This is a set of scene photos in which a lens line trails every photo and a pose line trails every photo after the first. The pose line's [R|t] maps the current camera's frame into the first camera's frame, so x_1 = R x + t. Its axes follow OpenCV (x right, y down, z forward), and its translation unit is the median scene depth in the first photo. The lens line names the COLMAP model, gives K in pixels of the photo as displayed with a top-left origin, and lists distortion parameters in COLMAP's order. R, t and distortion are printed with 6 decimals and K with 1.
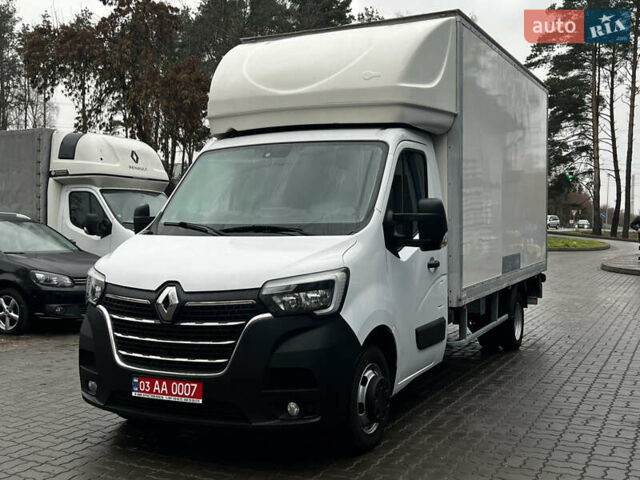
lens RADIAL K [[740.9, 0, 320.0], [0, 740.9, 240.0], [0, 0, 1]] dist [0.156190, -0.455616]
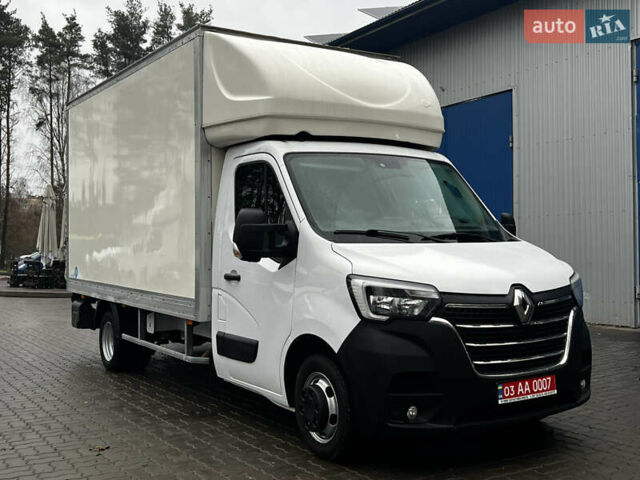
lens RADIAL K [[738.0, 0, 321.0], [0, 738.0, 234.1], [0, 0, 1]] dist [0.157008, -0.442594]
pose [[0.509253, 0.009901, 0.860560, -1.140625], [0.030461, 0.999100, -0.029521, 0.007759], [-0.860077, 0.041247, 0.508494, 0.656342]]
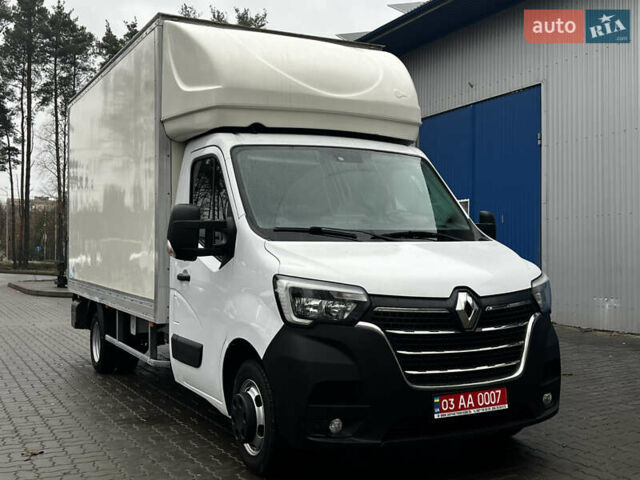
lens RADIAL K [[738.0, 0, 321.0], [0, 738.0, 234.1], [0, 0, 1]] dist [0.157008, -0.442594]
pose [[0.581276, 0.016528, 0.813539, -0.989786], [0.023000, 0.999061, -0.036730, 0.018257], [-0.813382, 0.040062, 0.580349, 0.556509]]
